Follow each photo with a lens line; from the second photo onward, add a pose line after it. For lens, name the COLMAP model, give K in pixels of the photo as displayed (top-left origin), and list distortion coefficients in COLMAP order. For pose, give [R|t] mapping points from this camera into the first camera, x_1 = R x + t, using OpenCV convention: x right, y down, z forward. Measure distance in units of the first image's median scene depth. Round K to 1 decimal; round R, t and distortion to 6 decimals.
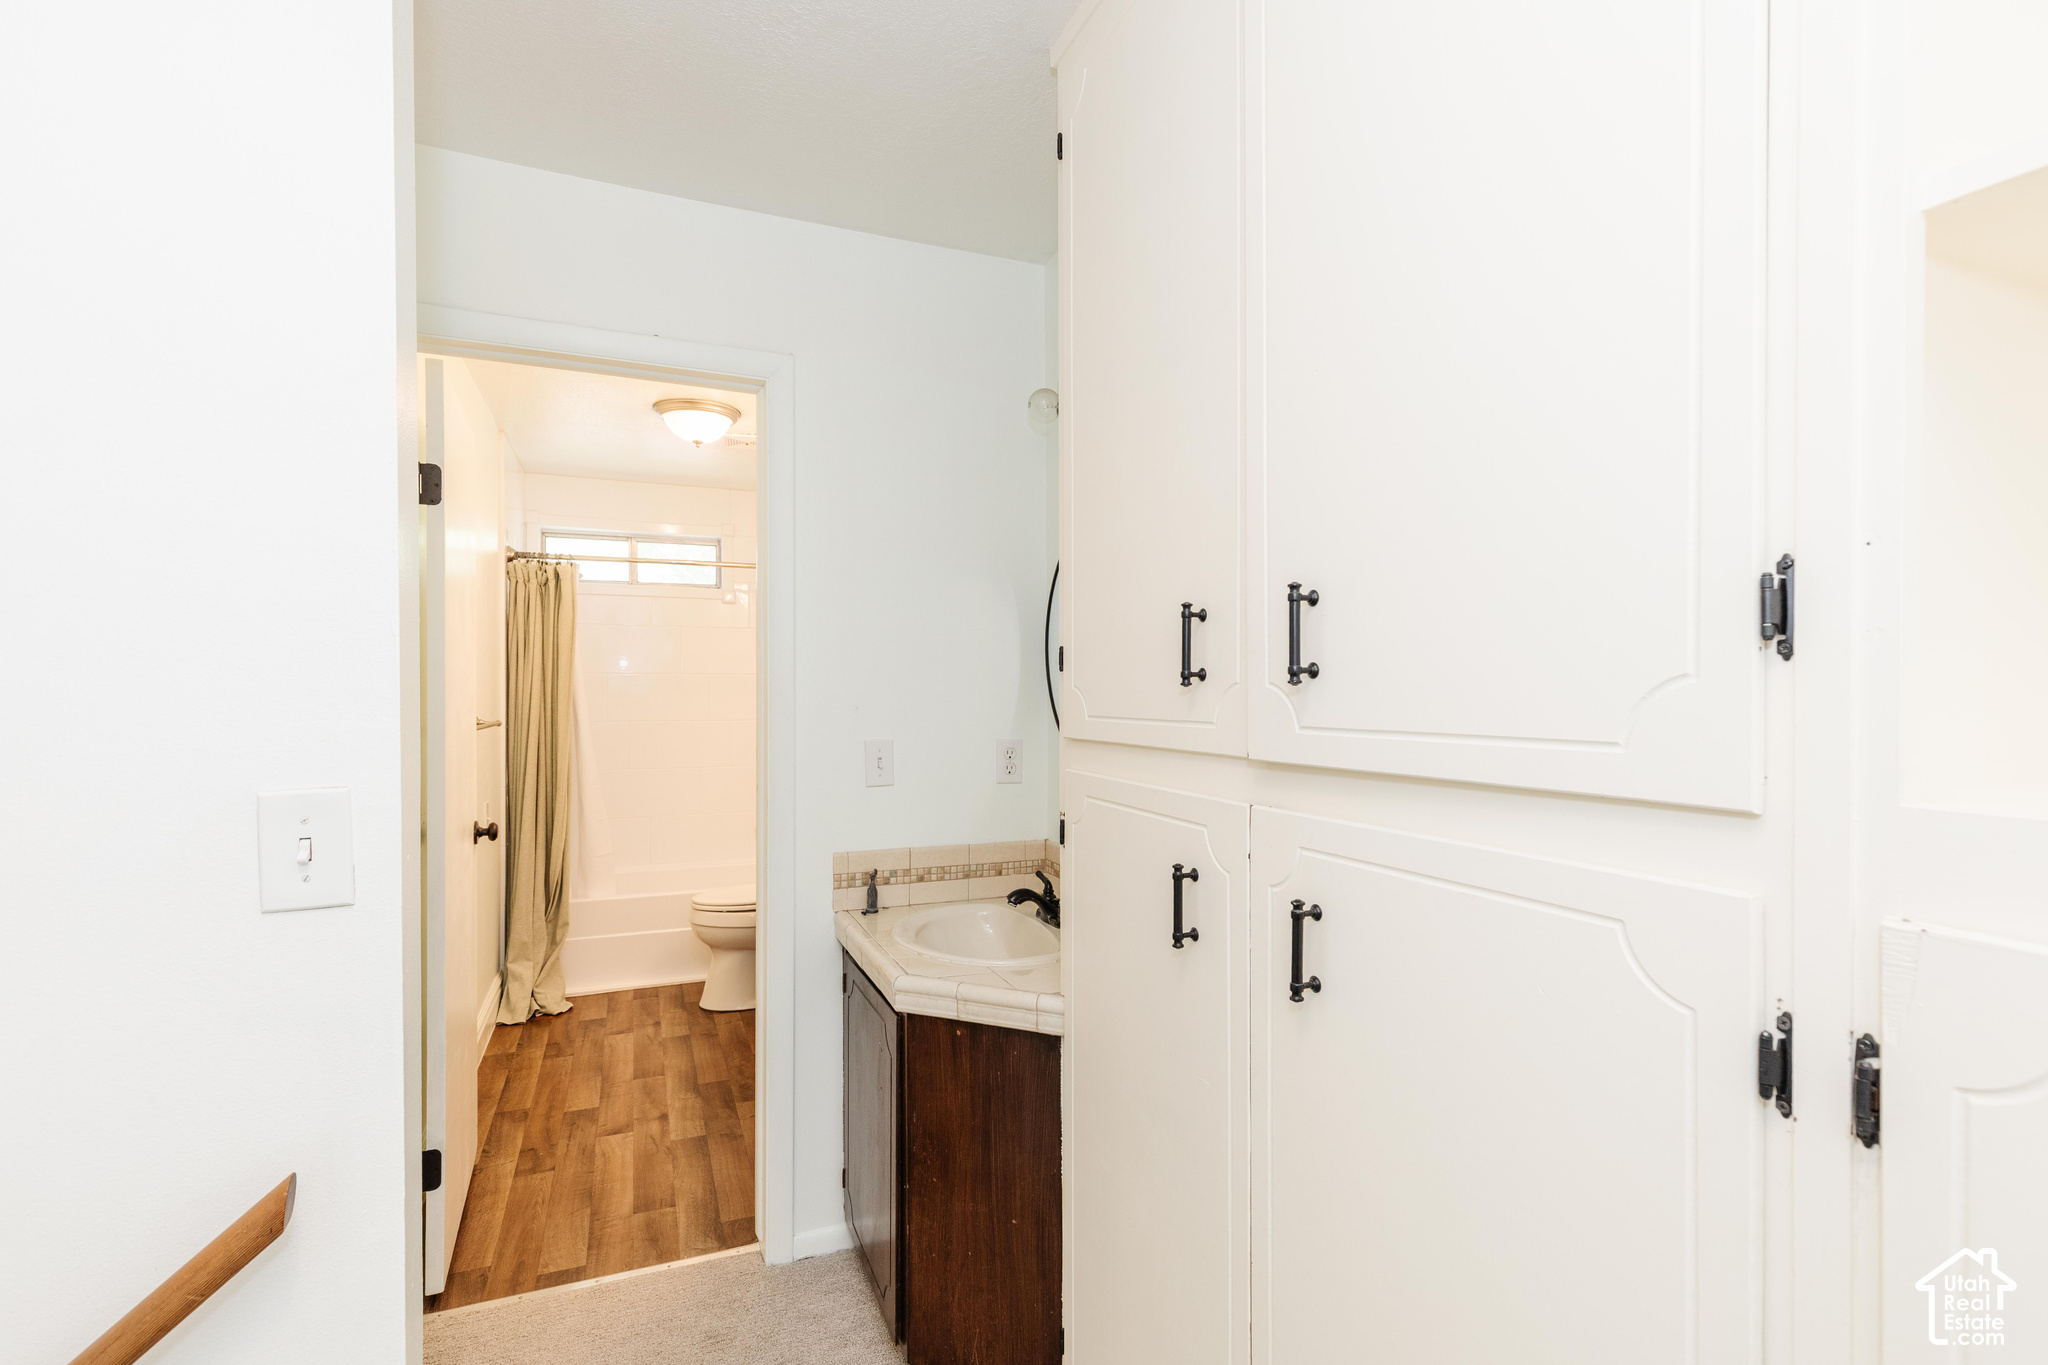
lens RADIAL K [[938.3, 0, 1026.1], [0, 938.3, 691.7], [0, 0, 1]] dist [0.006925, -0.002140]
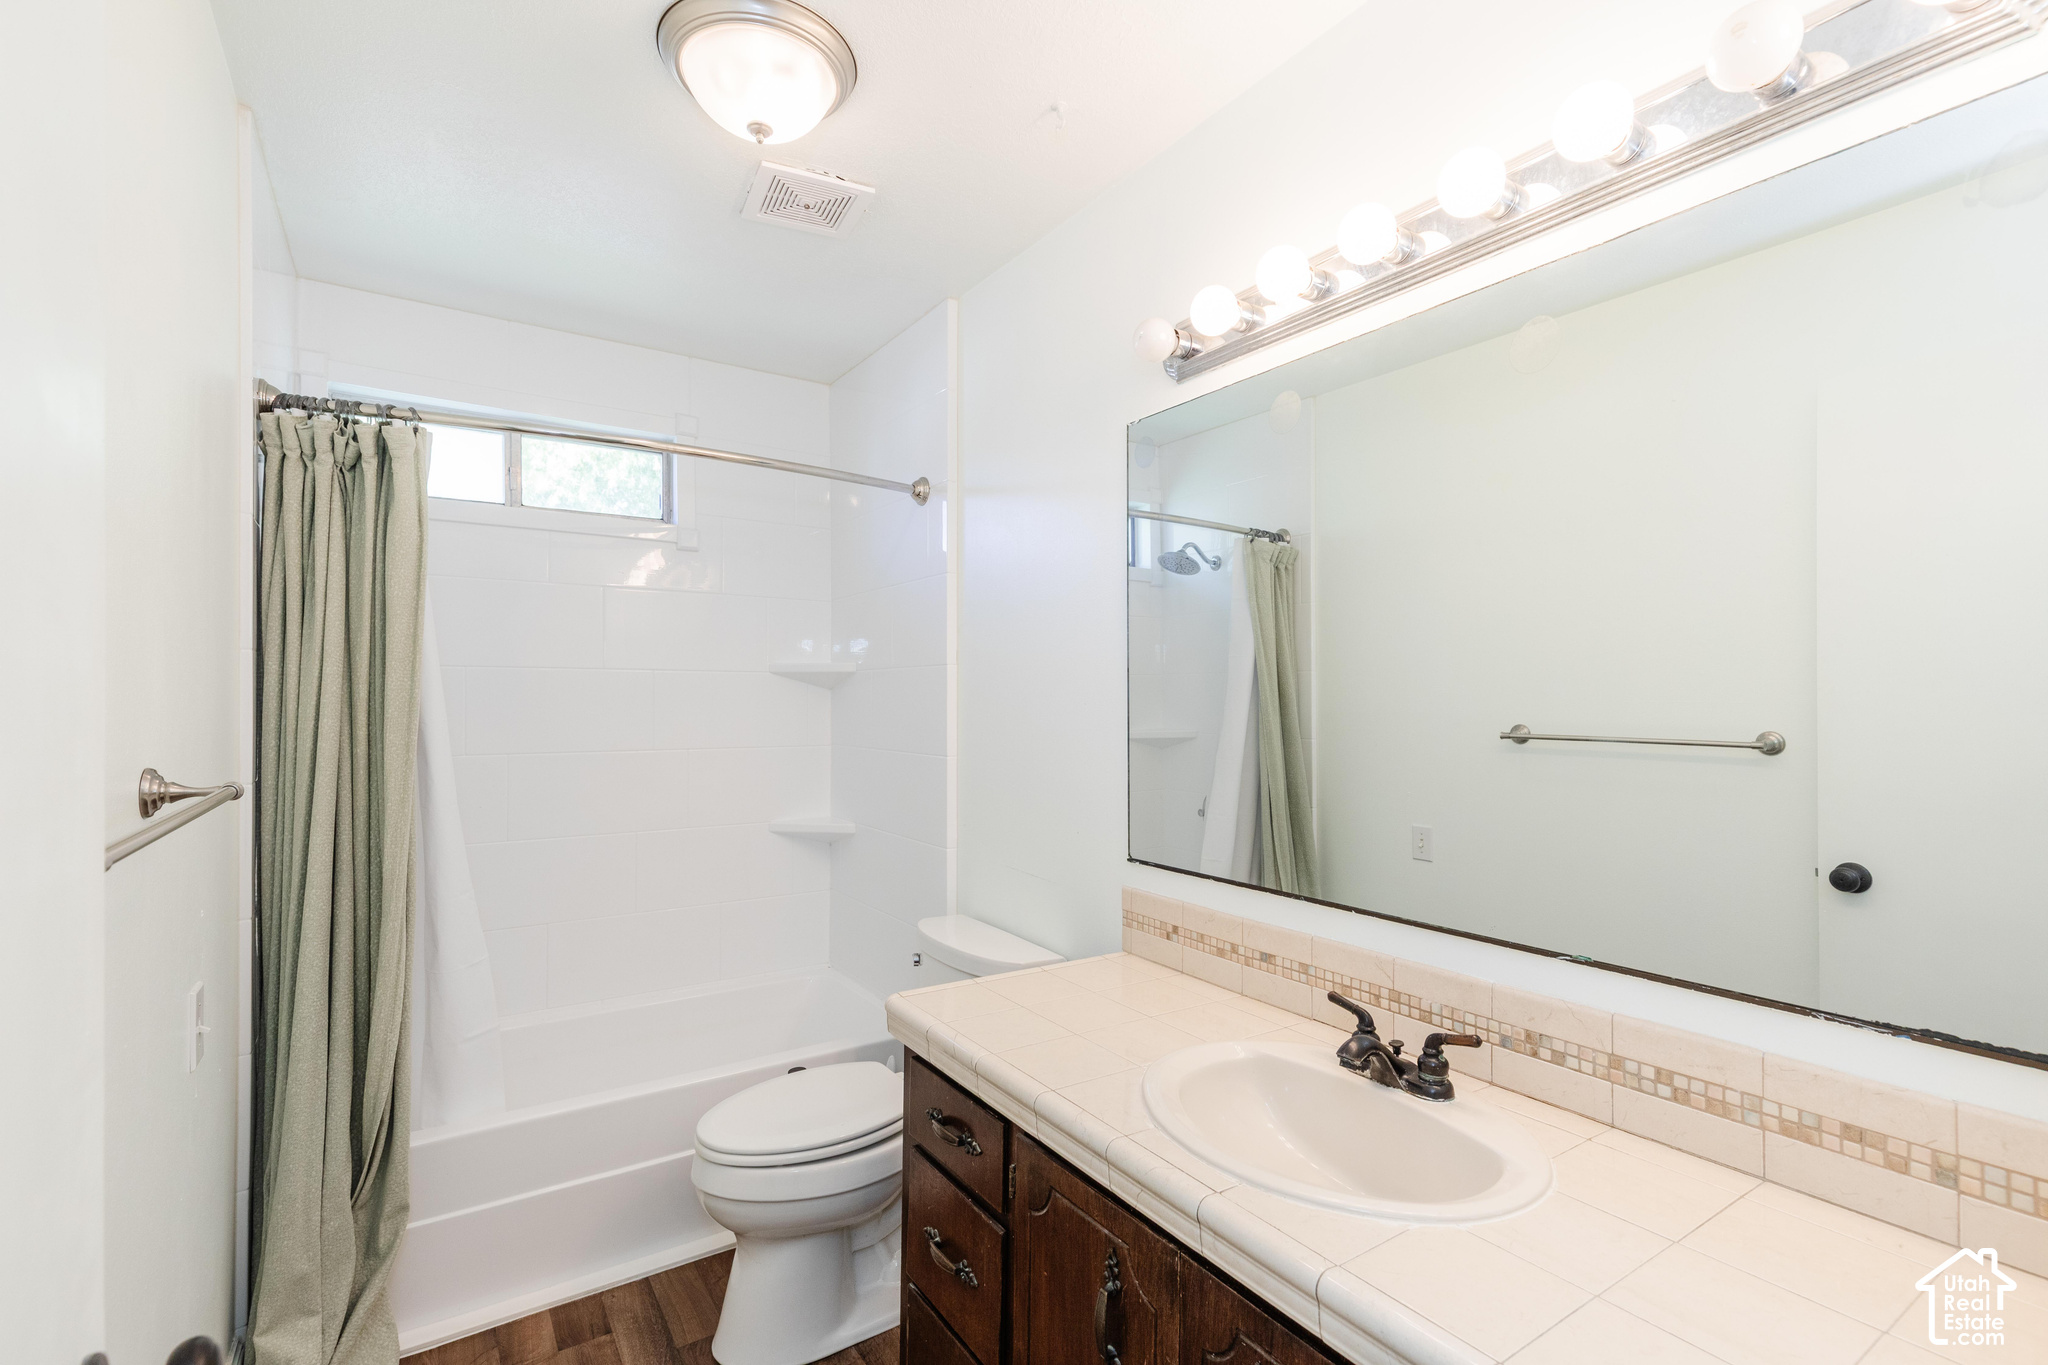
lens RADIAL K [[938.3, 0, 1042.7], [0, 938.3, 687.2], [0, 0, 1]] dist [0.006925, -0.002140]
pose [[0.982467, 0.001240, 0.186431, -0.268853], [-0.000696, 0.999995, -0.002981, -0.005930], [-0.186434, 0.002799, 0.982464, 0.490721]]
